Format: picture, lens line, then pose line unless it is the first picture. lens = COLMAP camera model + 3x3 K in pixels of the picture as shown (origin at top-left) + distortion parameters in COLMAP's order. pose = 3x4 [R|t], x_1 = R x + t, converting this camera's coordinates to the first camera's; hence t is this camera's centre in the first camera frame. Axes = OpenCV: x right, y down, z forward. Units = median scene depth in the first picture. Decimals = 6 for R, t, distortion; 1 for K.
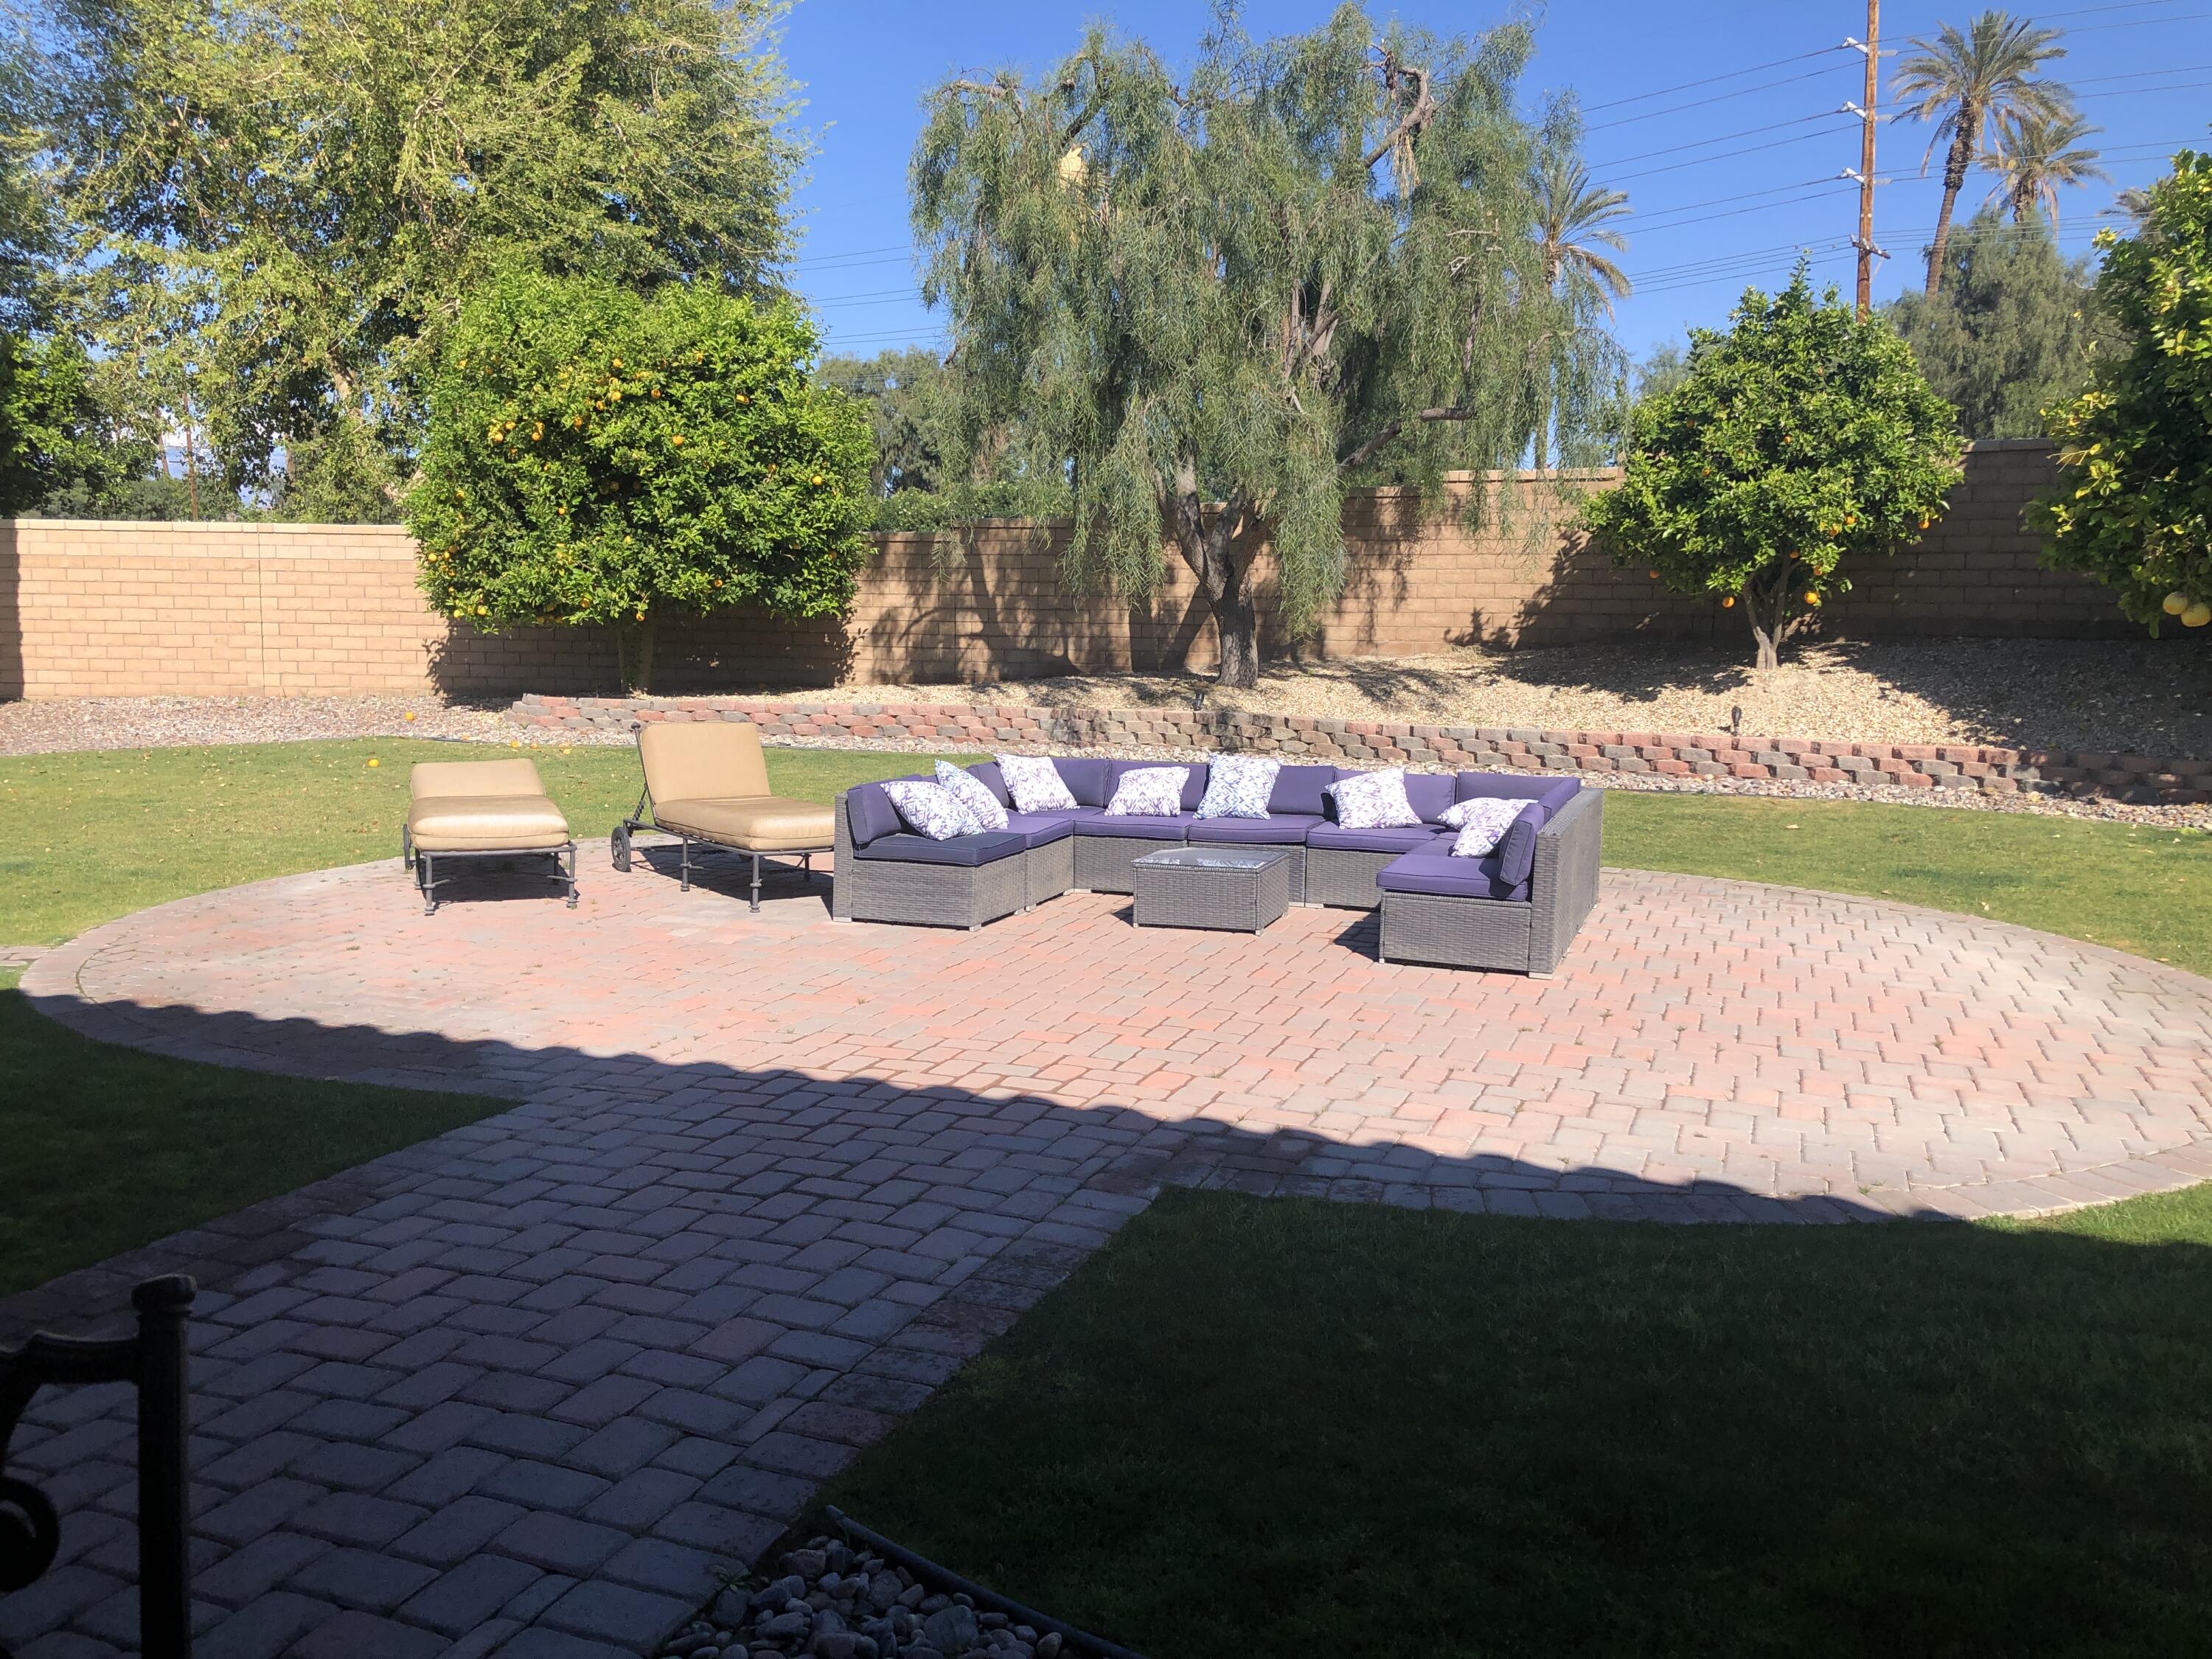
lens RADIAL K [[1835.8, 0, 1104.1], [0, 1835.8, 831.8], [0, 0, 1]] dist [0.037264, -0.026757]
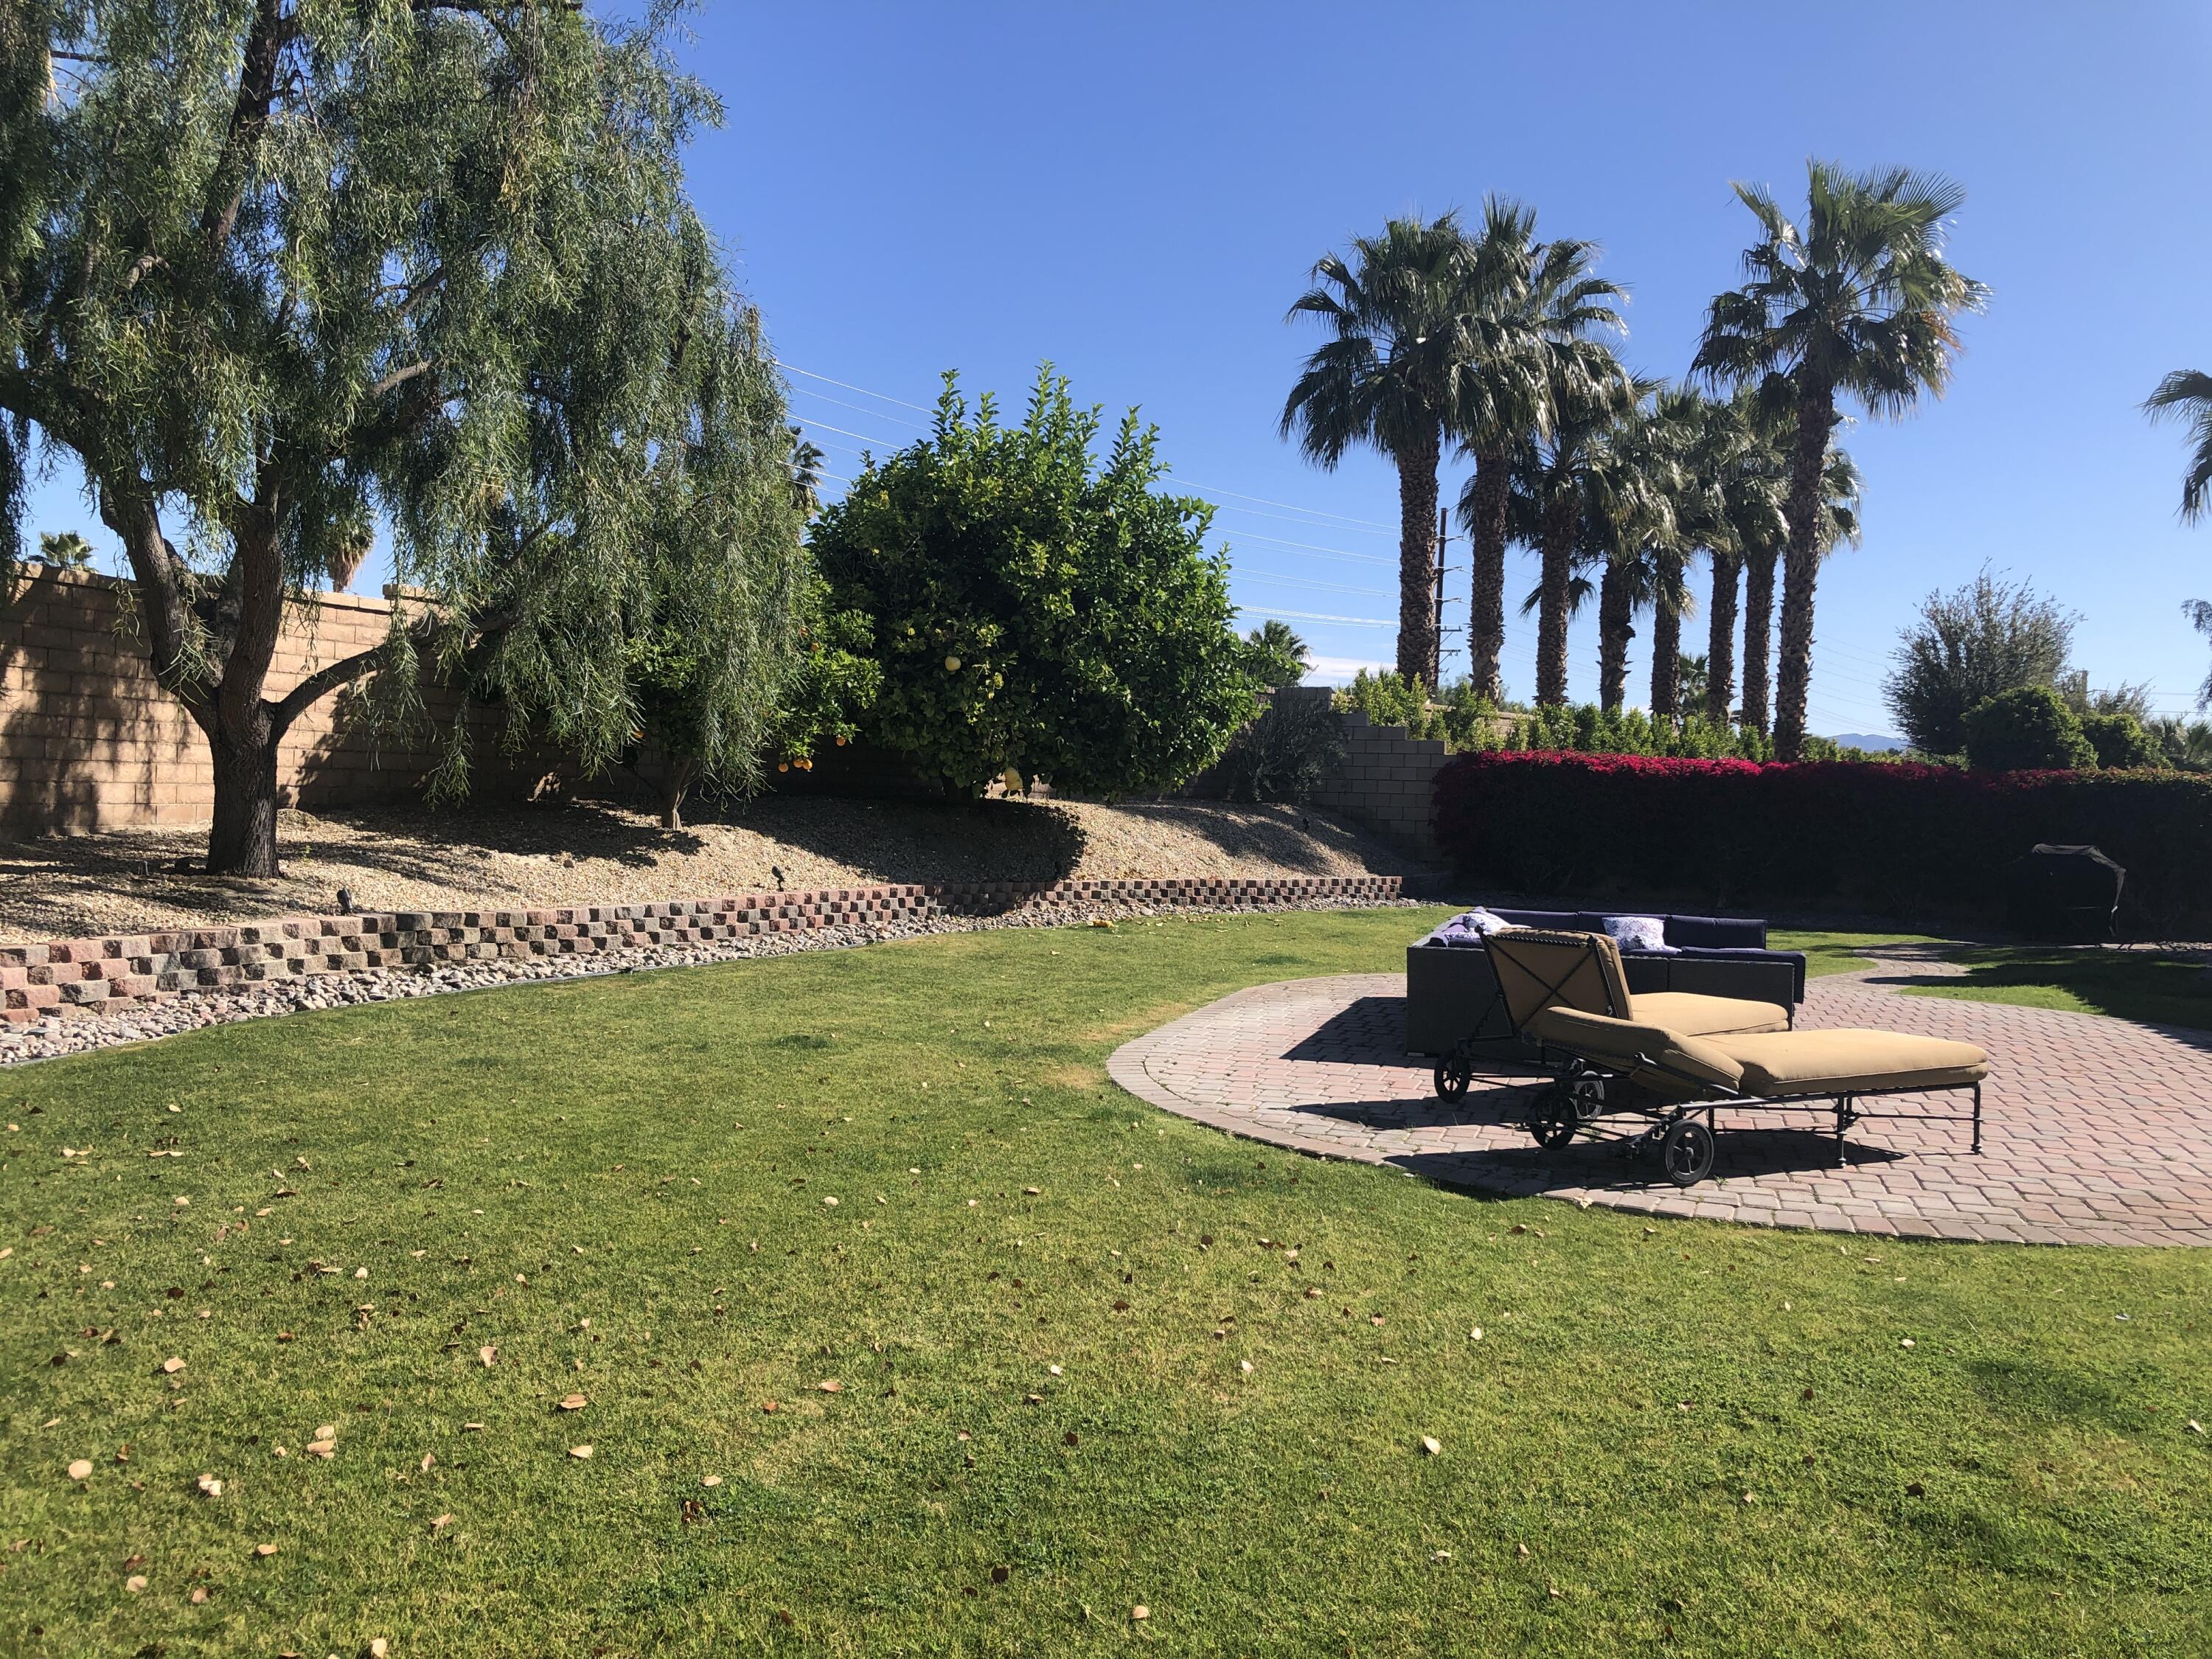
lens RADIAL K [[1835.8, 0, 1120.4], [0, 1835.8, 820.4], [0, 0, 1]] dist [0.037264, -0.026757]
pose [[-0.110122, -0.027054, 0.993550, -0.560353], [0.088661, 0.995377, 0.036931, -0.087831], [-0.989956, 0.092156, -0.107215, 0.689417]]
